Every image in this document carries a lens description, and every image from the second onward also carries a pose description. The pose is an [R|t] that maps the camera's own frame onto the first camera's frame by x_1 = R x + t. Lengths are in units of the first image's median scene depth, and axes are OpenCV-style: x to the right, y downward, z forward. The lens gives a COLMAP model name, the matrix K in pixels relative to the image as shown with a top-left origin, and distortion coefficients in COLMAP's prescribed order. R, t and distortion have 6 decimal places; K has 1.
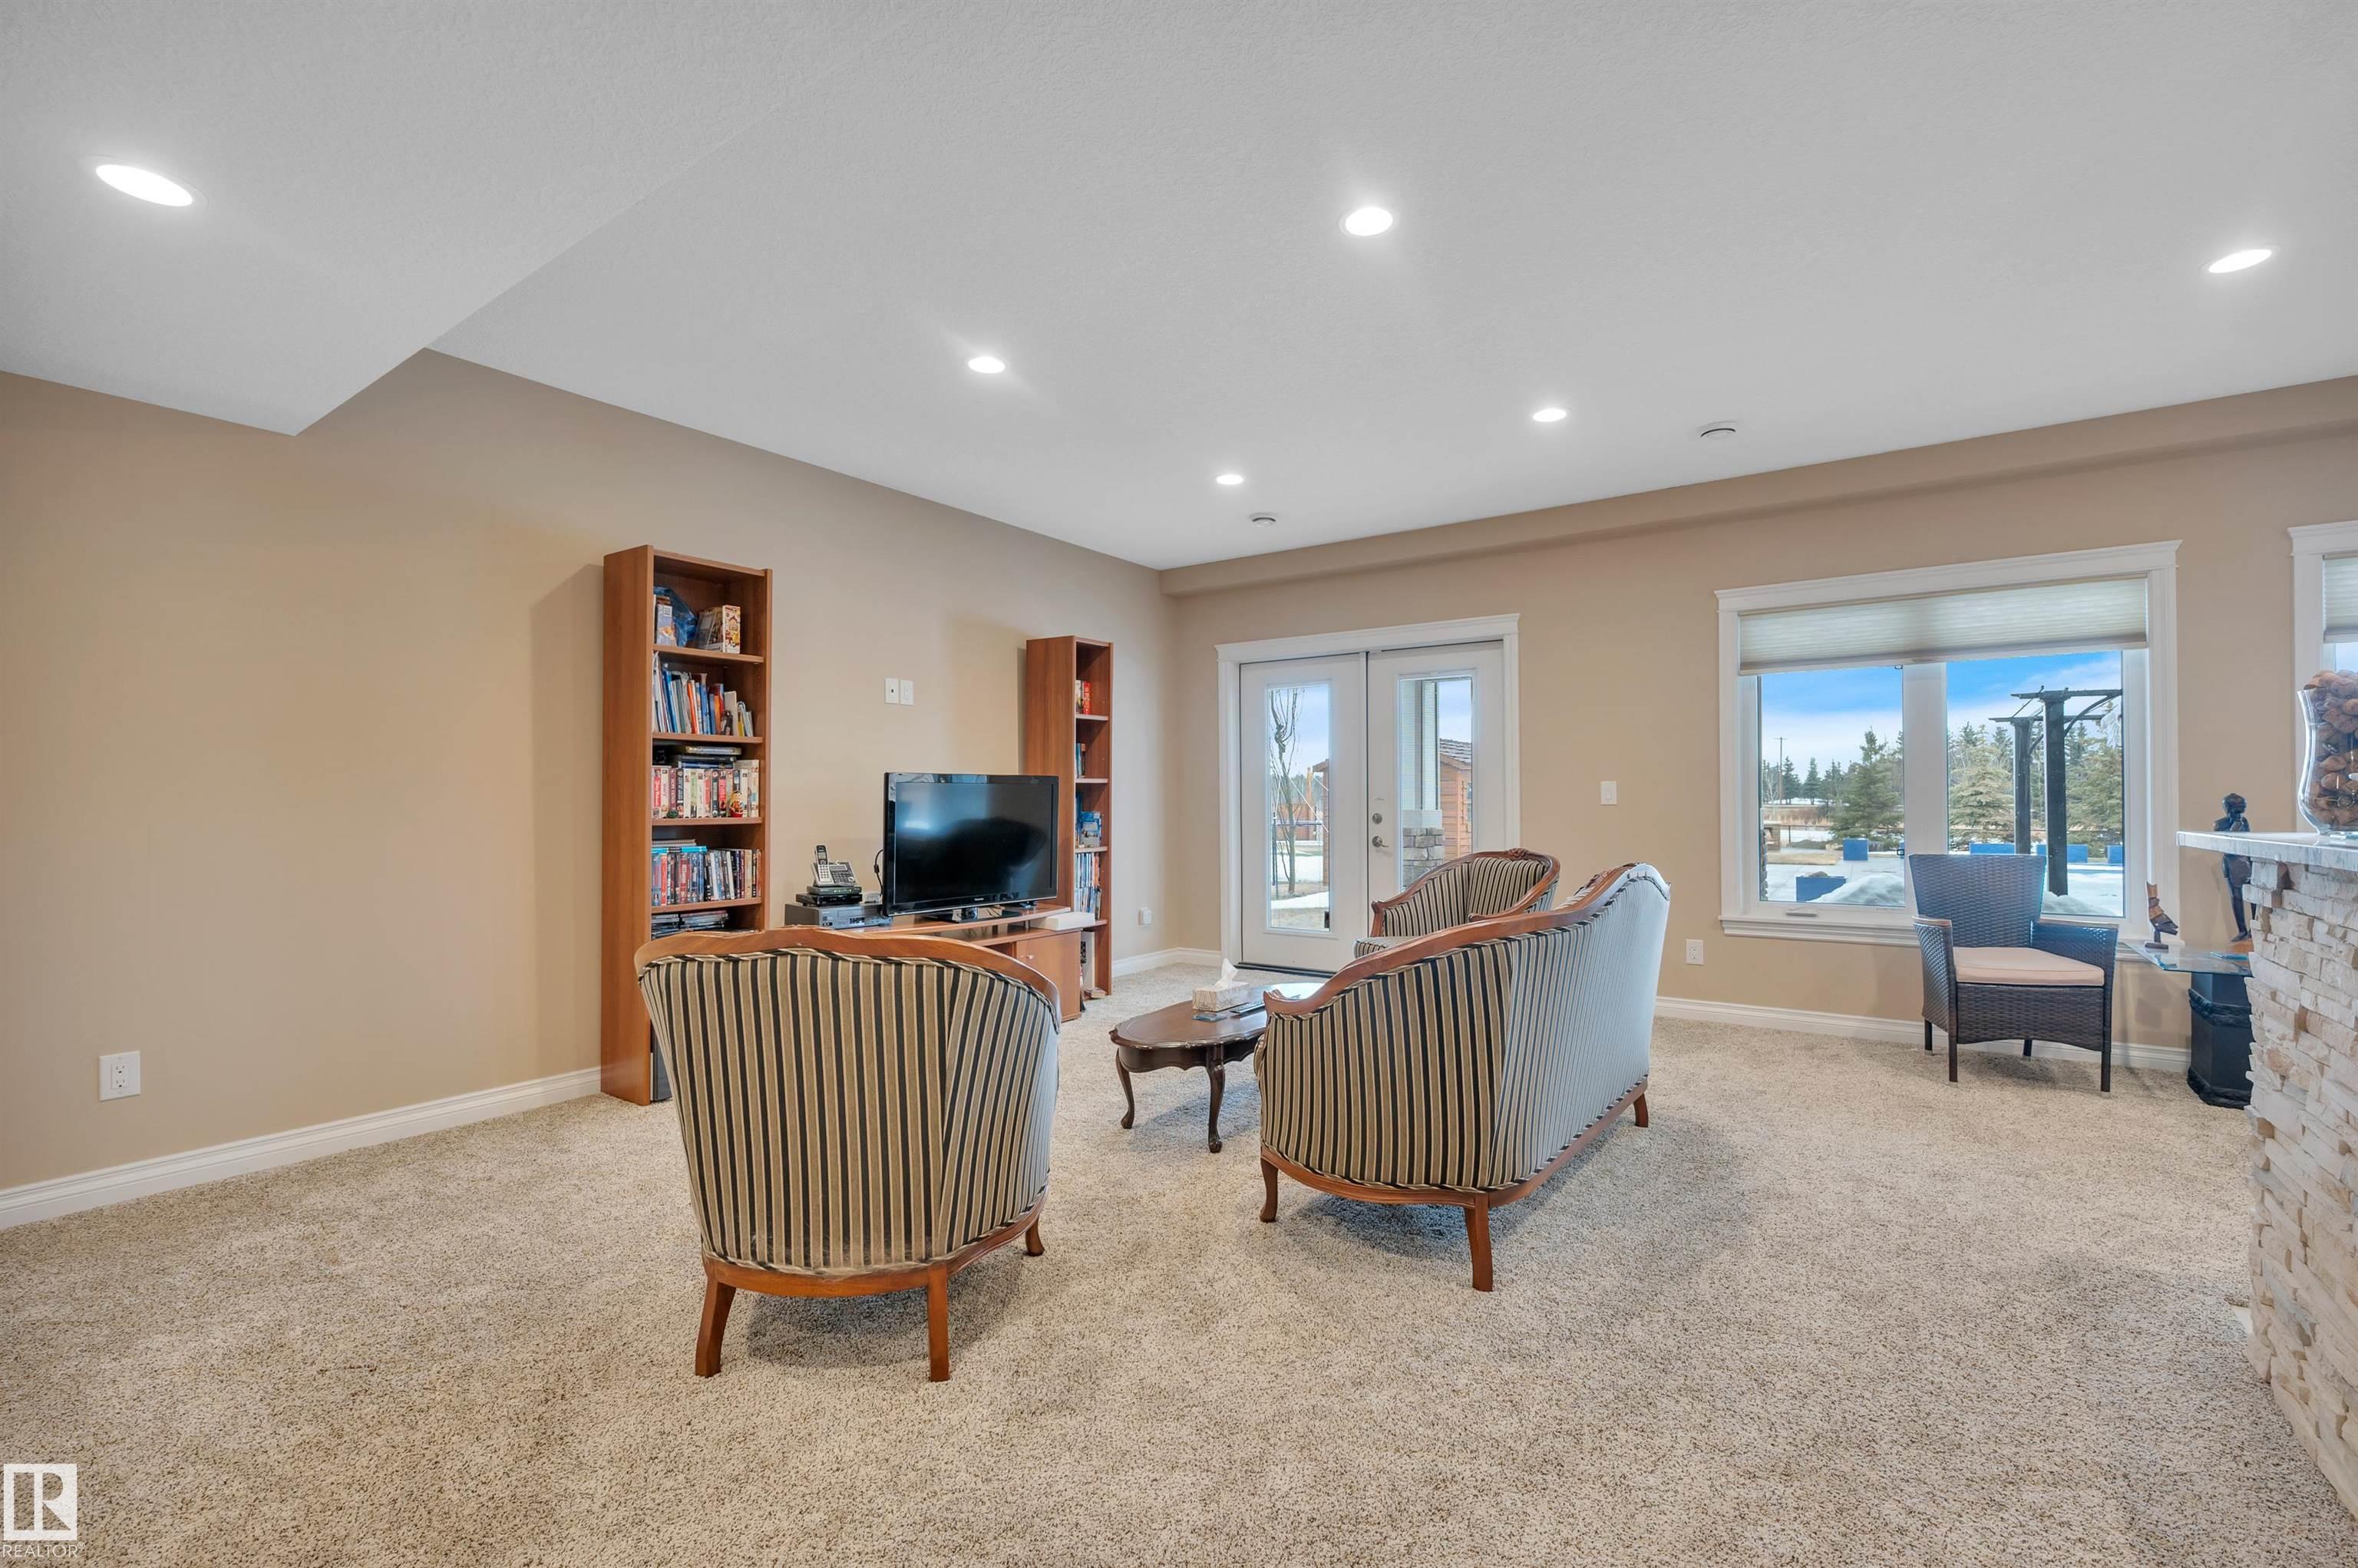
lens RADIAL K [[957.2, 0, 1194.2], [0, 957.2, 787.2], [0, 0, 1]] dist [-0.003313, 0.000990]
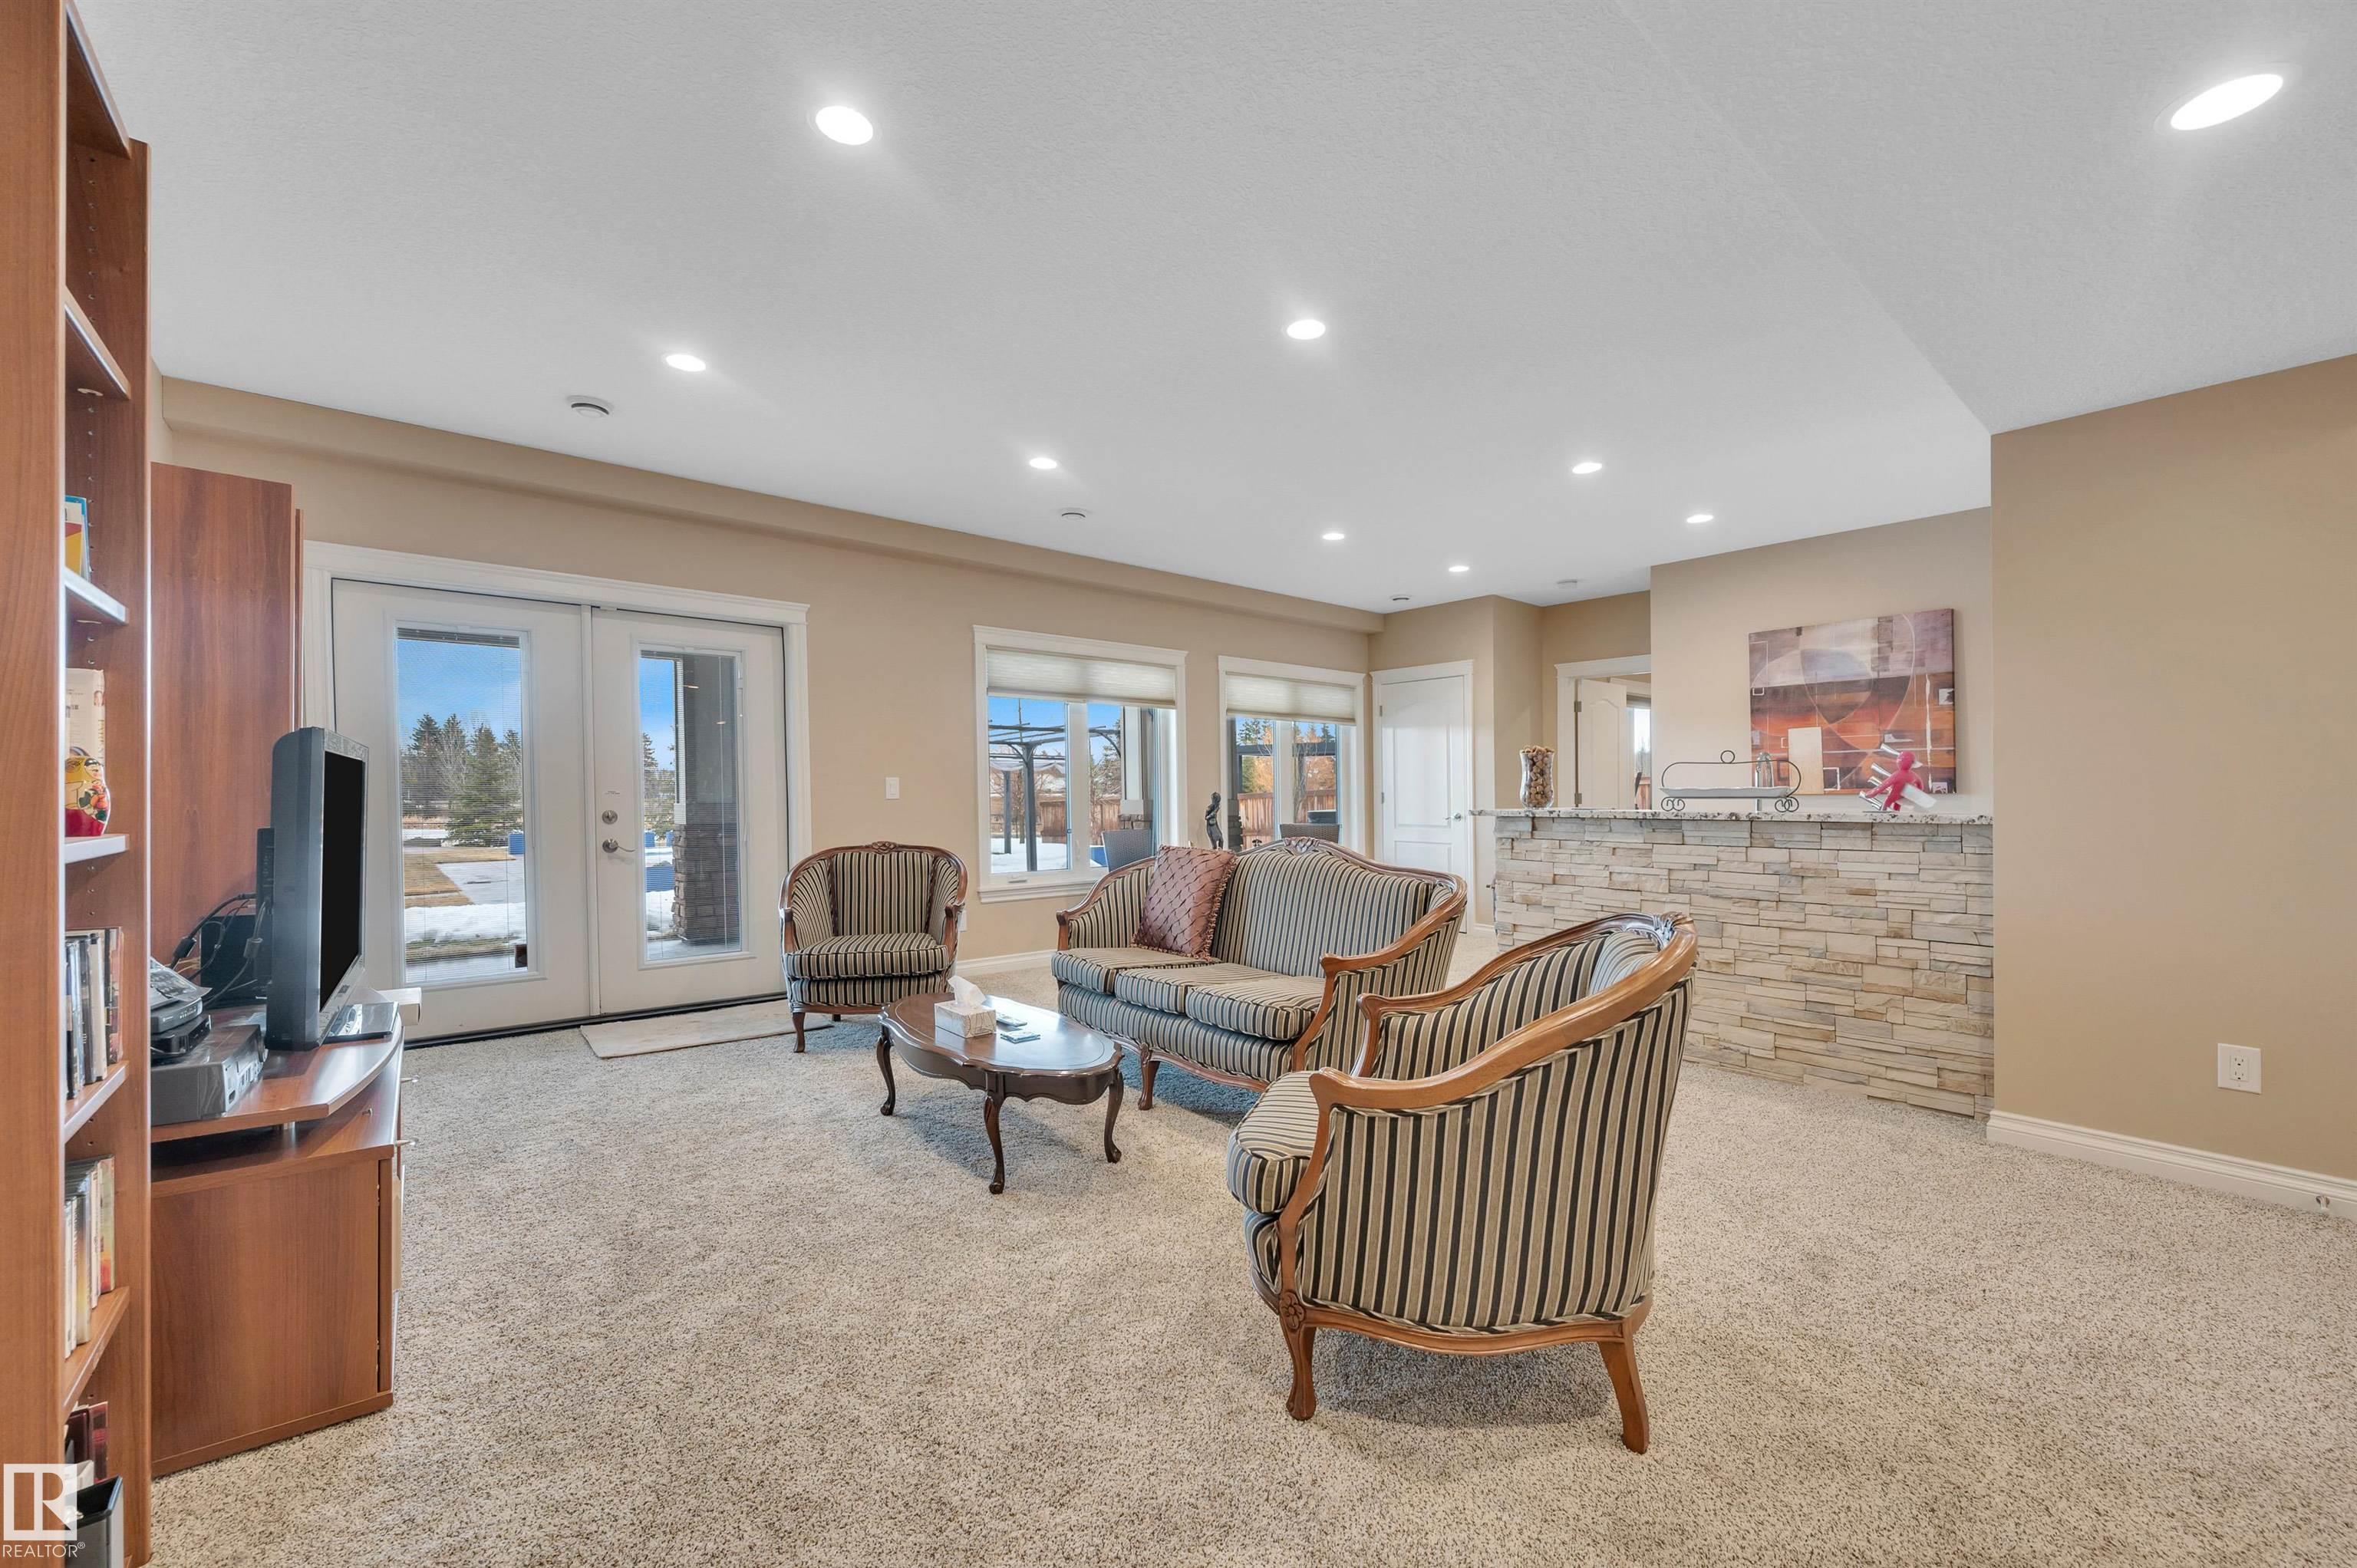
lens RADIAL K [[956.7, 0, 1175.9], [0, 956.7, 789.1], [0, 0, 1]] dist [-0.003313, 0.000990]
pose [[0.251209, 0.008313, 0.967897, -0.669705], [-0.014391, 0.999885, -0.004853, 0.009763], [-0.967826, -0.012710, 0.251300, 0.509663]]
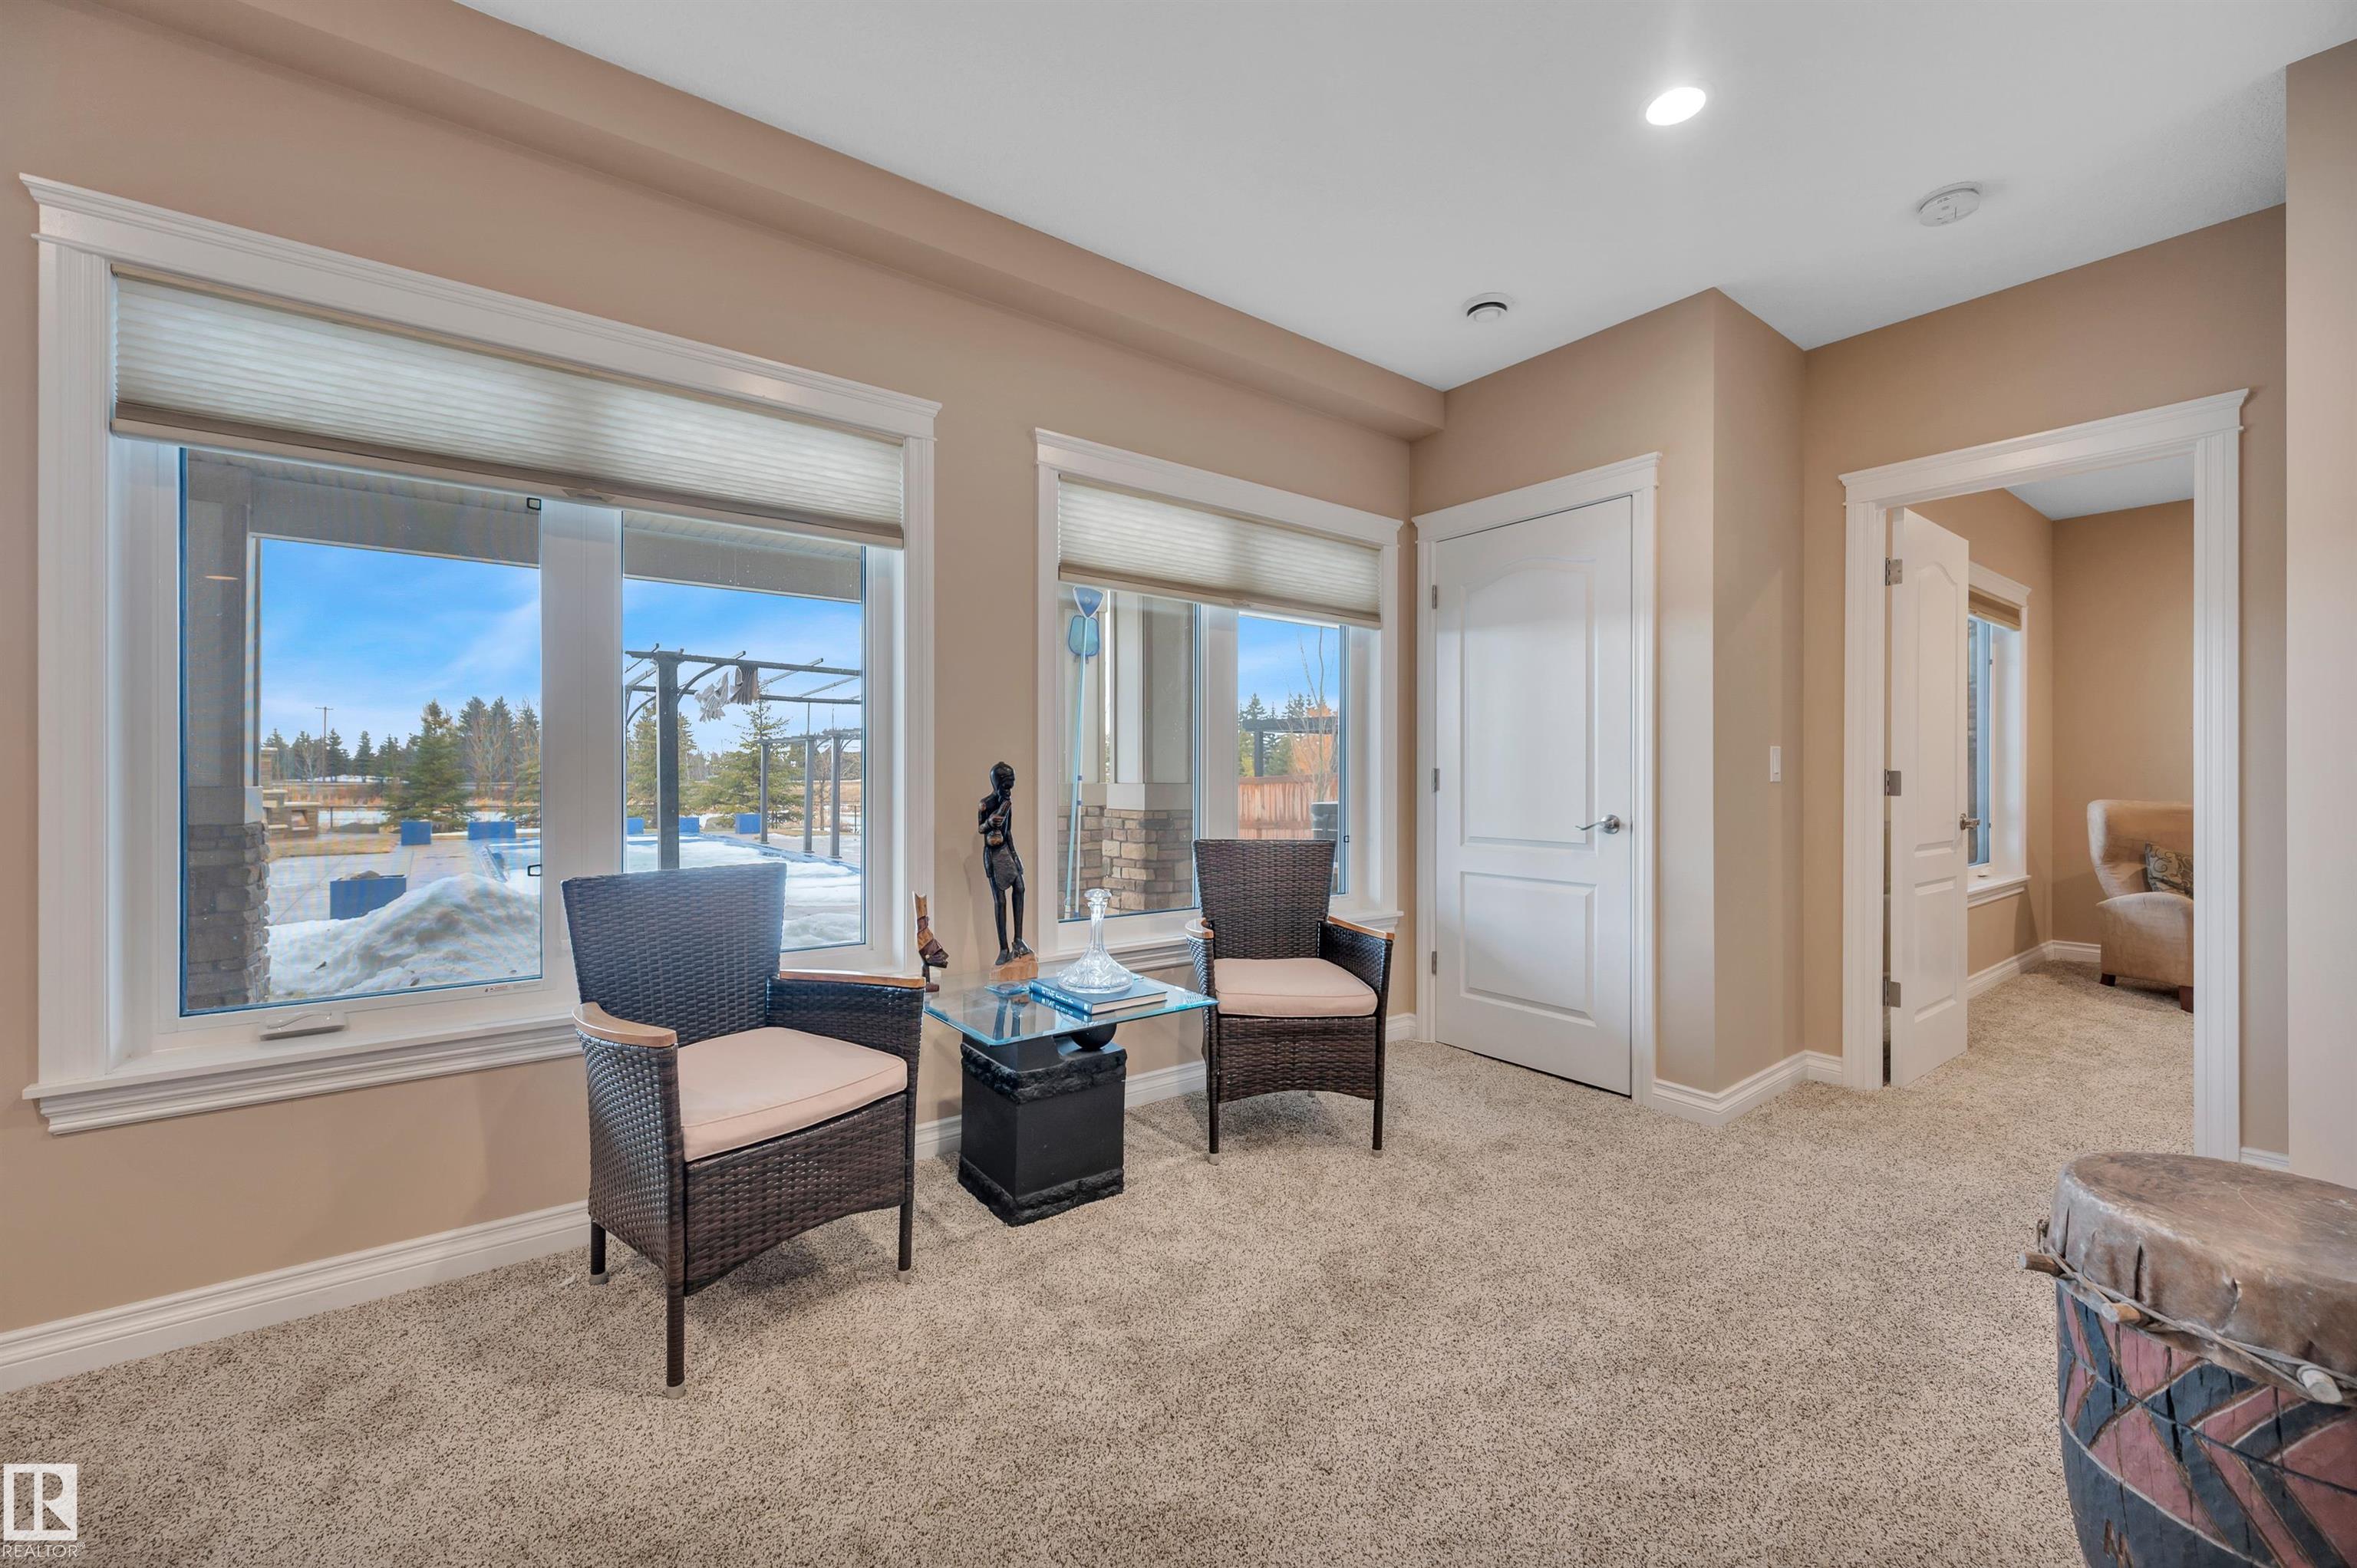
lens RADIAL K [[946.1, 0, 1203.0], [0, 946.1, 776.1], [0, 0, 1]] dist [0.003061, -0.000406]
pose [[0.268642, 0.006654, 0.963217, 0.374289], [-0.018112, 0.999834, -0.001856, 0.014102], [-0.963070, -0.016947, 0.268718, 0.564190]]
